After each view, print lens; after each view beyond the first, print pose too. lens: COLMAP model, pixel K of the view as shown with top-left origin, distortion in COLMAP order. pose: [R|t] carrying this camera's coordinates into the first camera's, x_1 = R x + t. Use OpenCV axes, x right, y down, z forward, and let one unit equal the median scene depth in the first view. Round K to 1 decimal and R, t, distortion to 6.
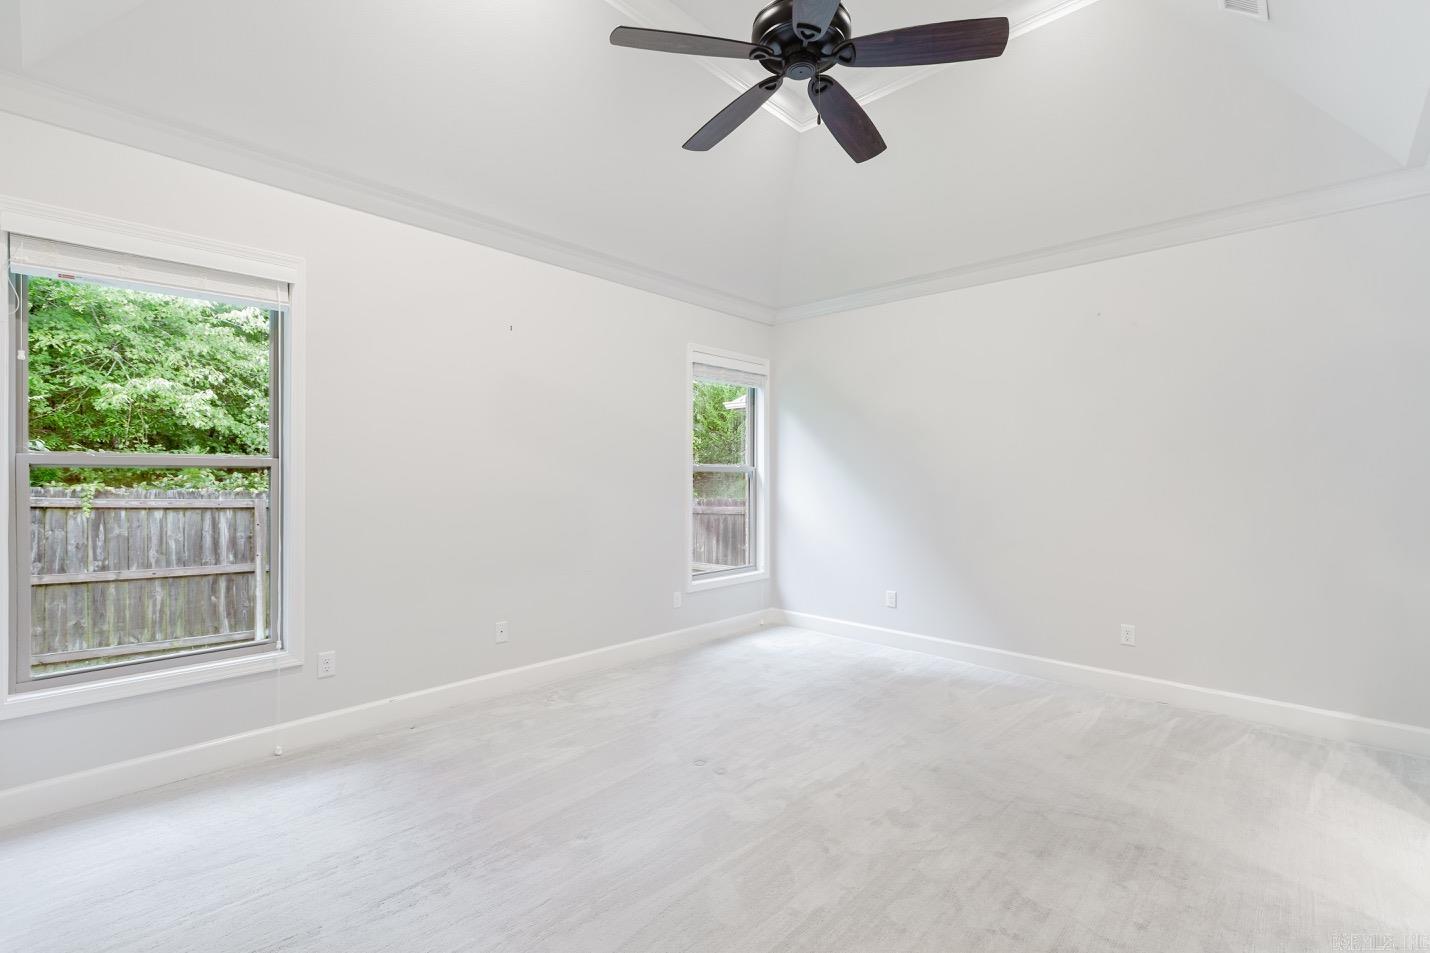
lens RADIAL K [[643.6, 0, 711.3], [0, 643.6, 476.5], [0, 0, 1]] dist [0.001117, -0.000949]
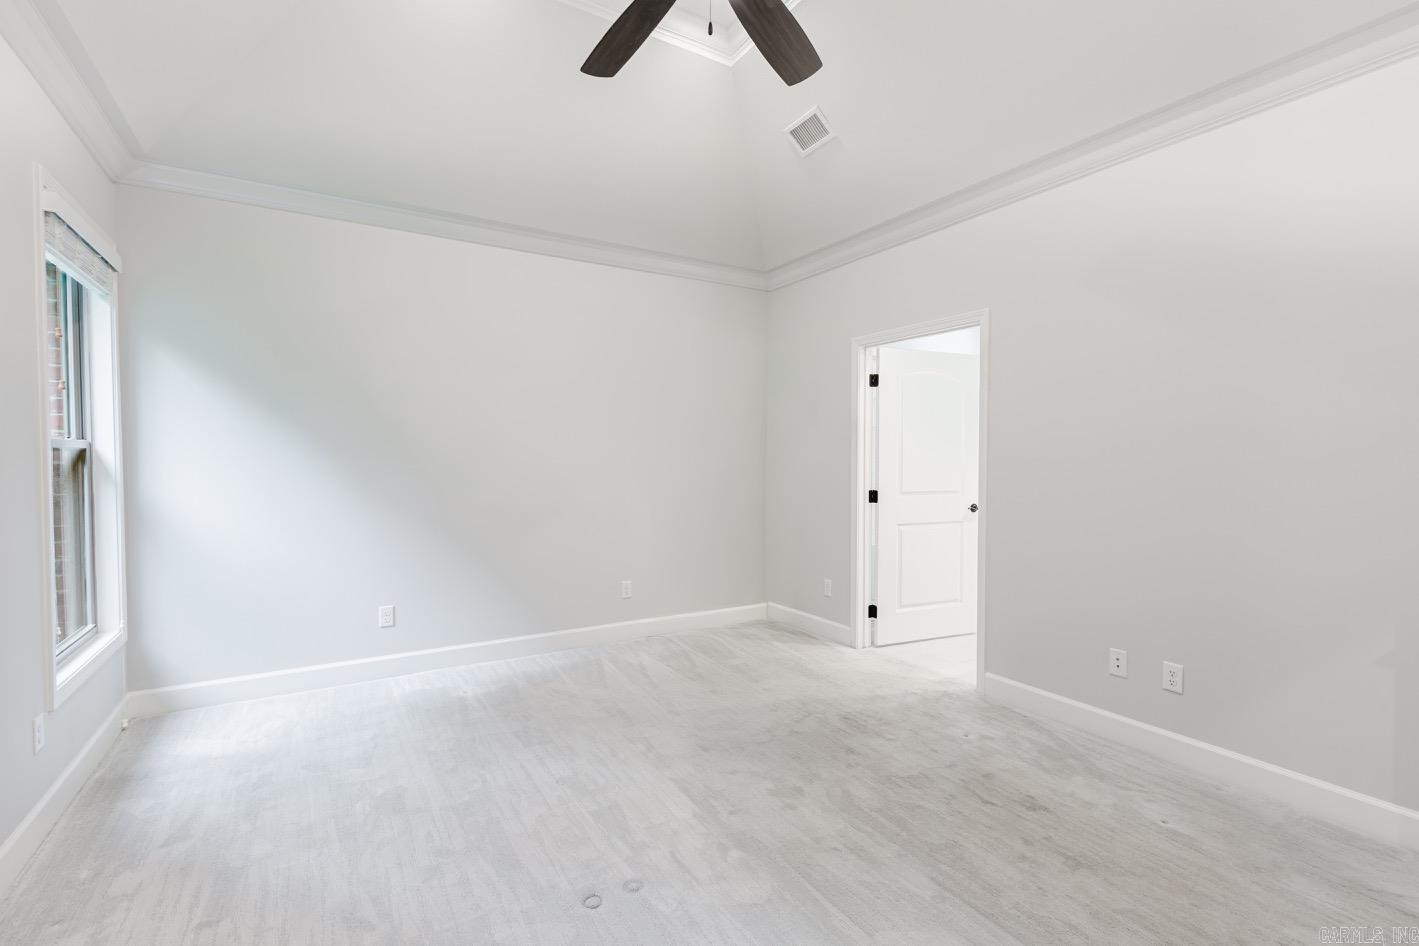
lens RADIAL K [[638.7, 0, 707.1], [0, 638.7, 470.8], [0, 0, 1]] dist [0.001117, -0.000949]
pose [[0.262552, -0.024058, 0.964618, -0.511187], [0.001809, 0.999700, 0.024440, -0.003130], [-0.964916, -0.004671, 0.262517, 0.620189]]
